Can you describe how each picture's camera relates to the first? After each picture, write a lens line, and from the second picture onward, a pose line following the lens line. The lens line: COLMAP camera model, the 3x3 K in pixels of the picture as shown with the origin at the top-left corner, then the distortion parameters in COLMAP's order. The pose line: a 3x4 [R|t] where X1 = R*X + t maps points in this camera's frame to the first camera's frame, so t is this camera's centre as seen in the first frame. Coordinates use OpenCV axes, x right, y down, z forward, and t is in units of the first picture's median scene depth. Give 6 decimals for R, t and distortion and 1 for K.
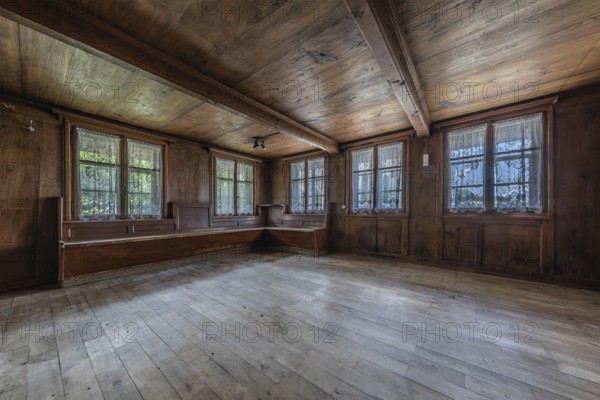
lens RADIAL K [[208.2, 0, 300.5], [0, 208.2, 210.8], [0, 0, 1]] dist [0.000751, 0.000057]
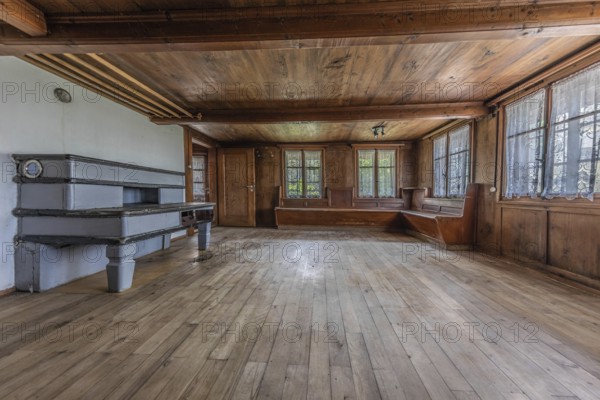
lens RADIAL K [[191.7, 0, 300.0], [0, 191.7, 200.0], [0, 0, 1]] dist [0.000591, 0.000058]
pose [[0.536640, 0.038697, -0.842923, 0.422400], [-0.009777, 0.999166, 0.039645, -0.003916], [0.843754, -0.013033, 0.536571, 0.105531]]
